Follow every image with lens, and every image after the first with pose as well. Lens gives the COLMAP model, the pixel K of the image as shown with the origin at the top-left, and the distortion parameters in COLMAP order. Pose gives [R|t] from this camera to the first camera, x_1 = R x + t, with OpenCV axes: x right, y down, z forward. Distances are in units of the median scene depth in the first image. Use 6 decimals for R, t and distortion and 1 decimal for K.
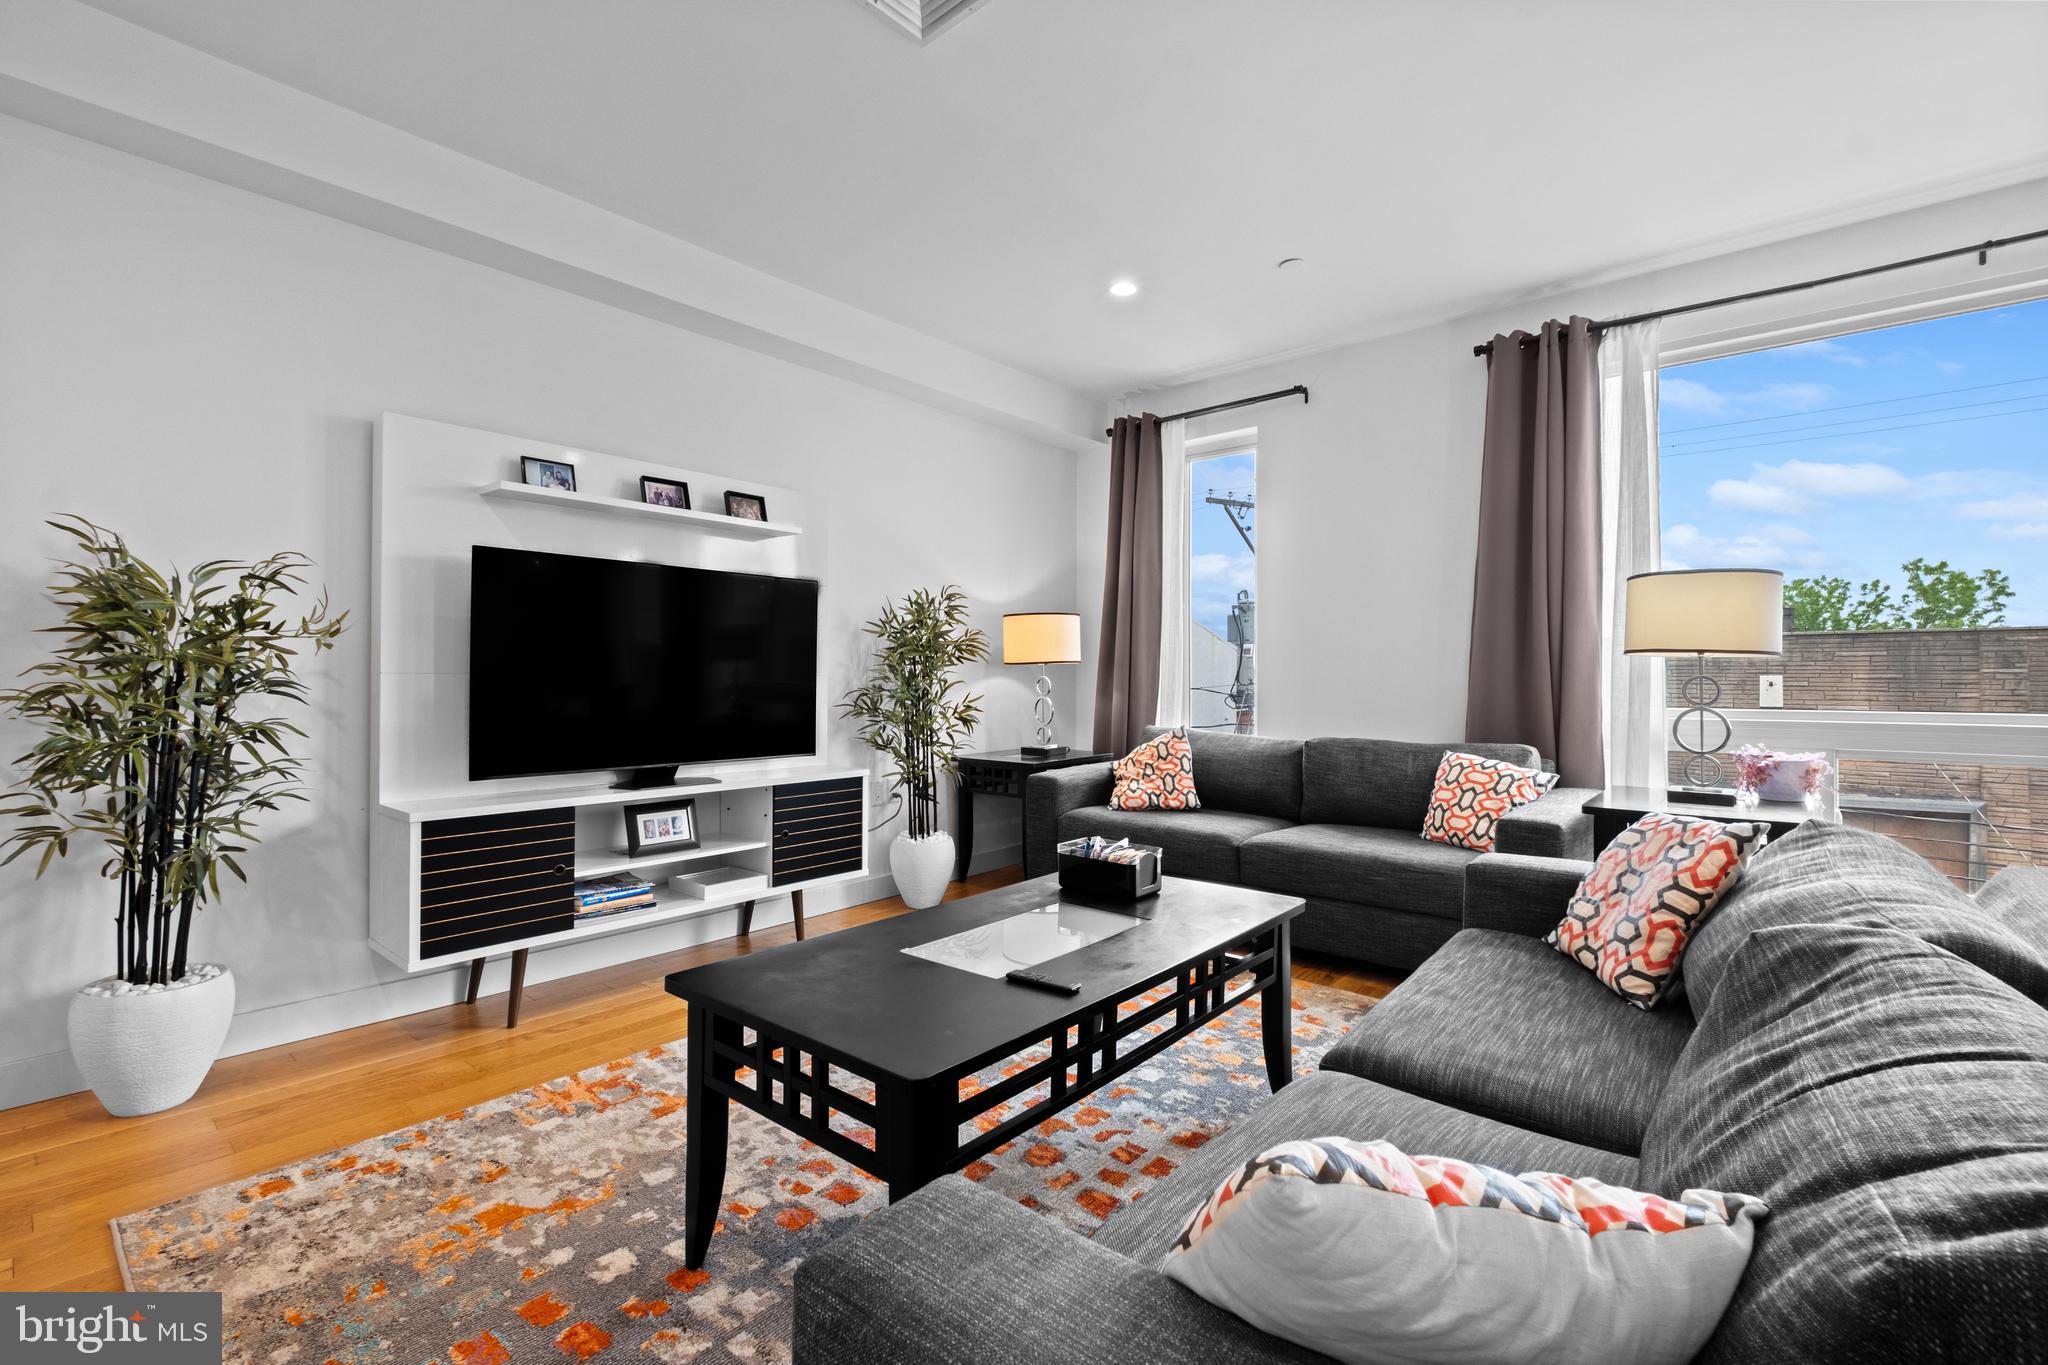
lens RADIAL K [[891.7, 0, 1029.8], [0, 891.7, 672.3], [0, 0, 1]] dist [0.003925, -0.004579]
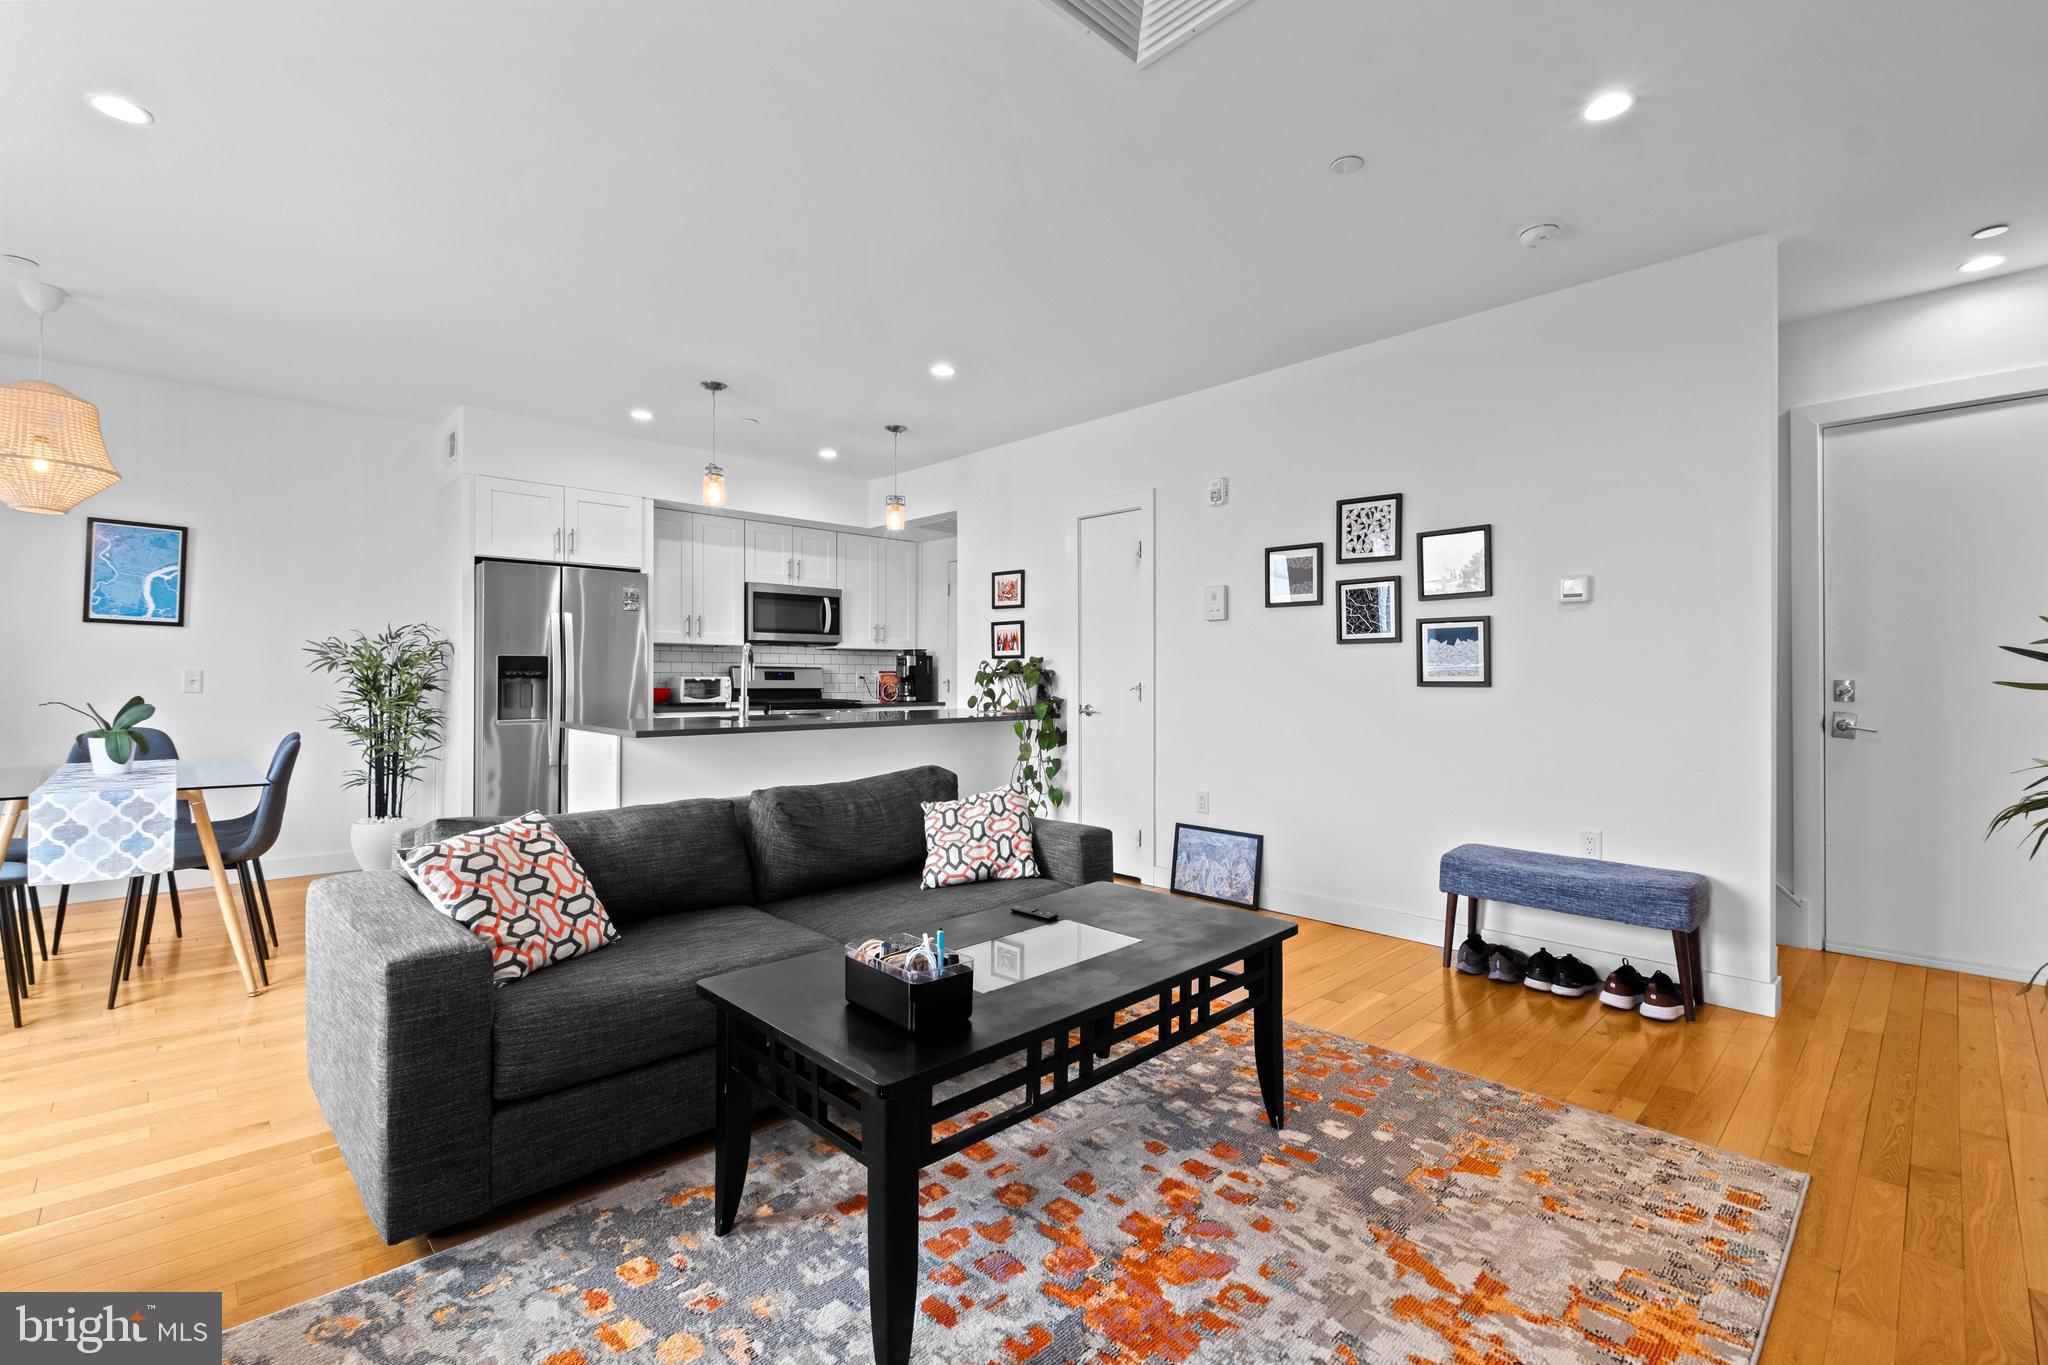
lens RADIAL K [[891.7, 0, 1029.8], [0, 891.7, 672.3], [0, 0, 1]] dist [0.003925, -0.004579]
pose [[-0.995876, -0.001711, 0.090705, -0.049294], [-0.002968, 0.999901, -0.013735, -0.017195], [-0.090673, -0.013948, -0.995783, 1.093138]]
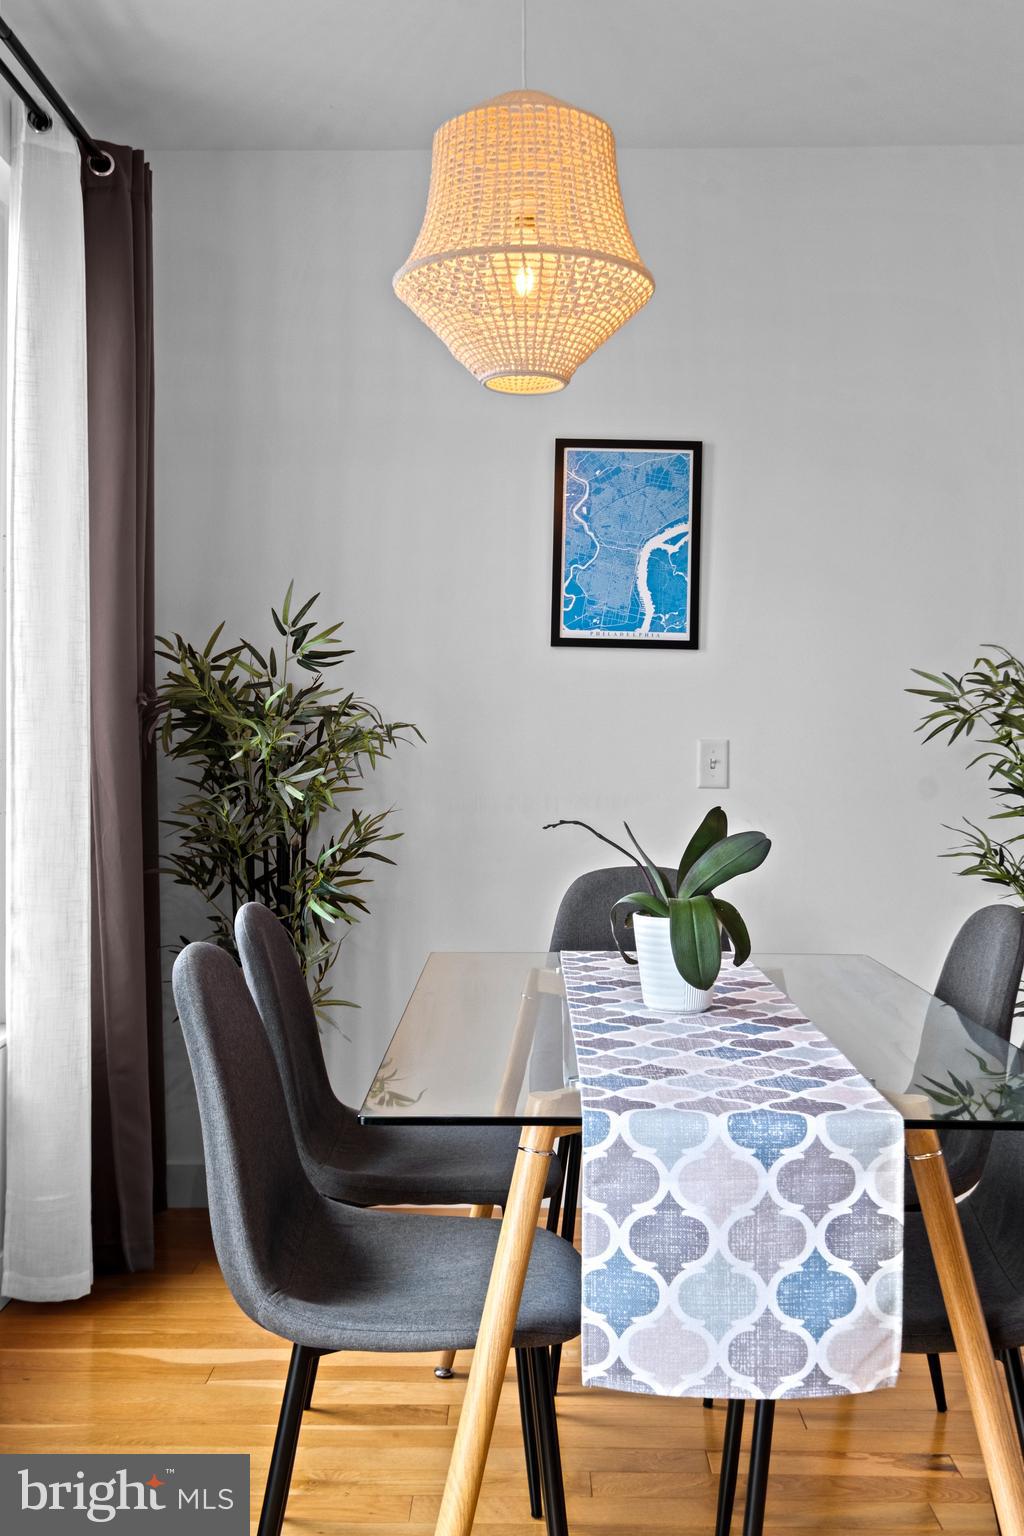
lens RADIAL K [[1597.7, 0, 511.7], [0, 1597.7, 669.3], [0, 0, 1]] dist [0.001821, 0.007192]
pose [[-0.643951, 0.039071, 0.764069, 0.531910], [-0.004277, 0.998496, -0.054663, -0.022517], [-0.765055, -0.038468, -0.642815, 0.725309]]
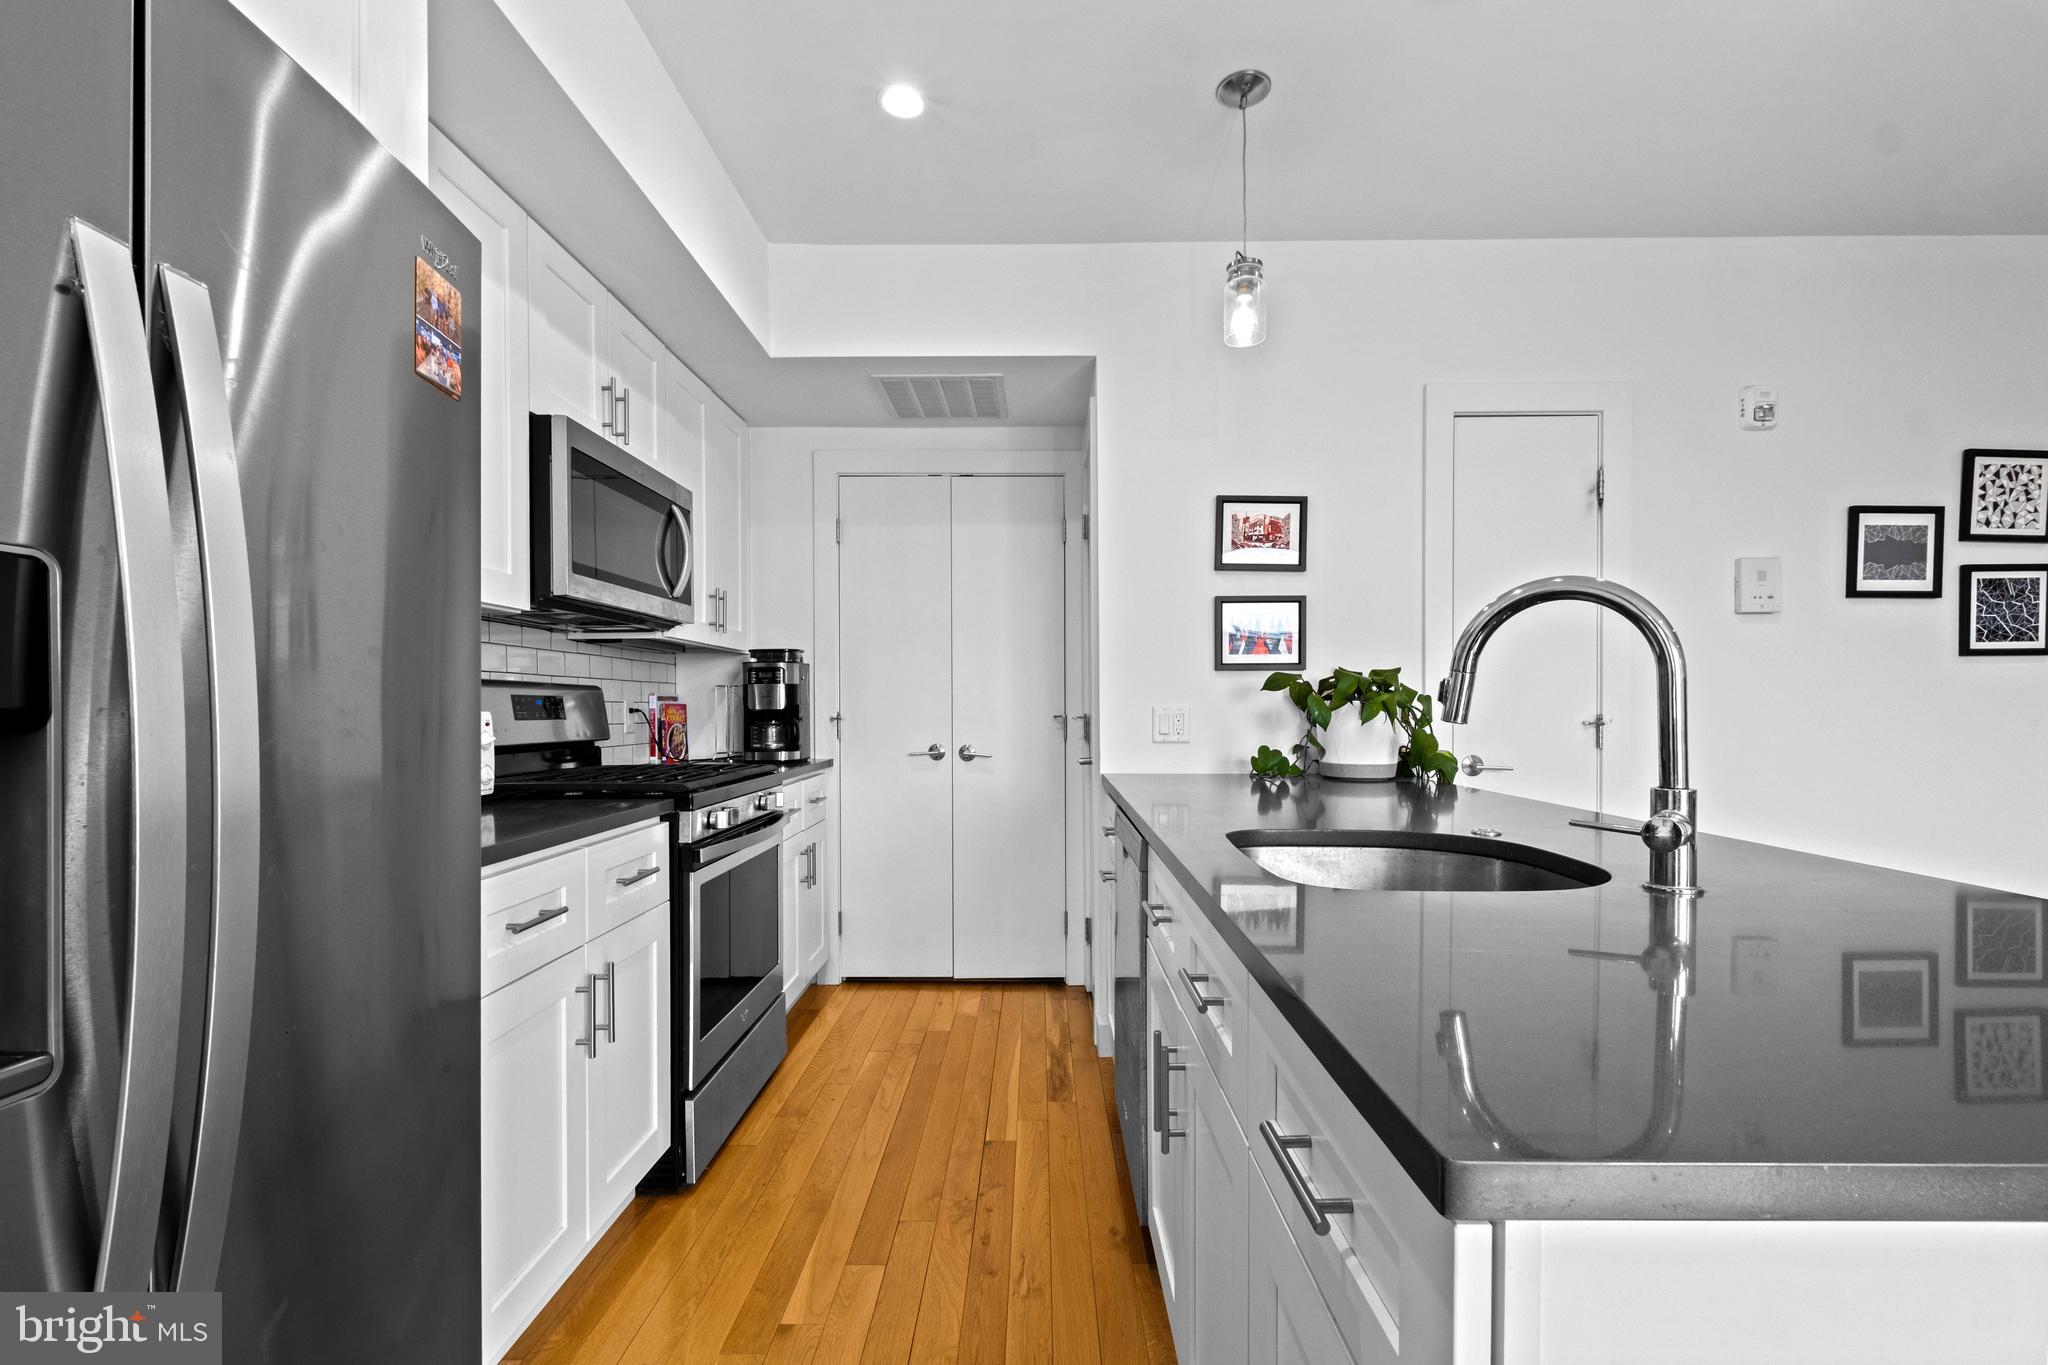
lens RADIAL K [[907.7, 0, 1036.4], [0, 907.7, 714.9], [0, 0, 1]] dist [0.016969, -0.009751]
pose [[-0.761603, 0.009398, -0.647975, 0.827338], [0.008840, 0.999952, 0.004114, -0.028069], [0.647983, -0.002595, -0.761650, -0.001849]]
